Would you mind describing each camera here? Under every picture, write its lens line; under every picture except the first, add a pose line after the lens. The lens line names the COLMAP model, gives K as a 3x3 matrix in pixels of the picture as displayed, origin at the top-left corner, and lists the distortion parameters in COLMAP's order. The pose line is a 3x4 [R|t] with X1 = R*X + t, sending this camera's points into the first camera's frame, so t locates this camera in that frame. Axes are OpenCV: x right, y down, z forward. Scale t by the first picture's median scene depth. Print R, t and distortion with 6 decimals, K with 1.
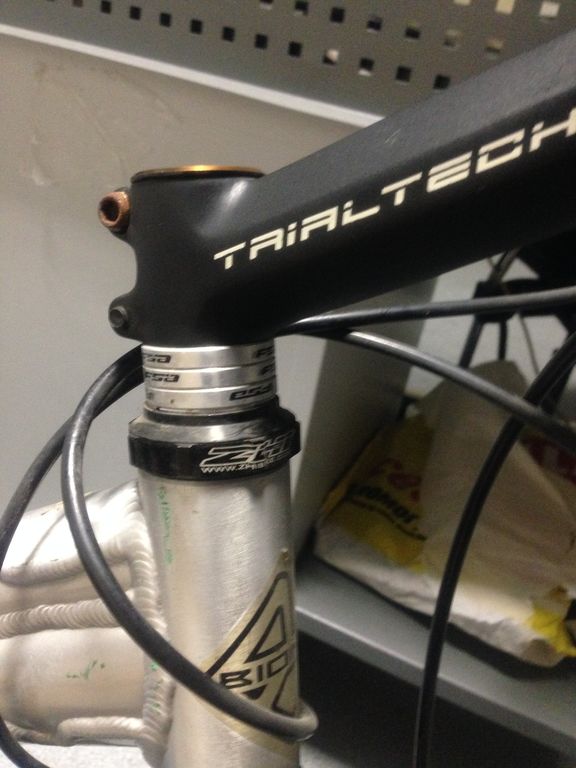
lens RADIAL K [[733.6, 0, 288.2], [0, 733.6, 383.3], [0, 0, 1]] dist [0.061813, 0.000000]
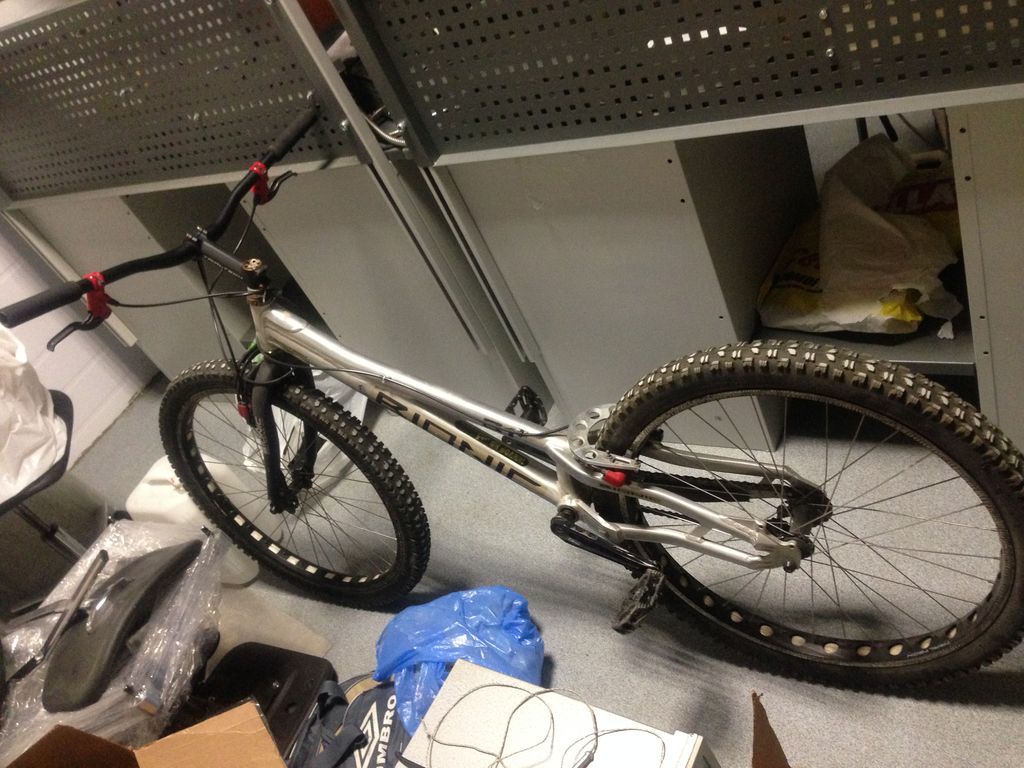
lens RADIAL K [[978.1, 0, 515.3], [0, 978.1, 383.3], [0, 0, 1]] dist [0.061813, 0.000000]
pose [[0.862797, -0.356199, -0.358753, 0.314607], [0.412179, 0.906526, 0.091214, -0.079946], [0.292729, -0.226570, 0.928965, -1.265497]]
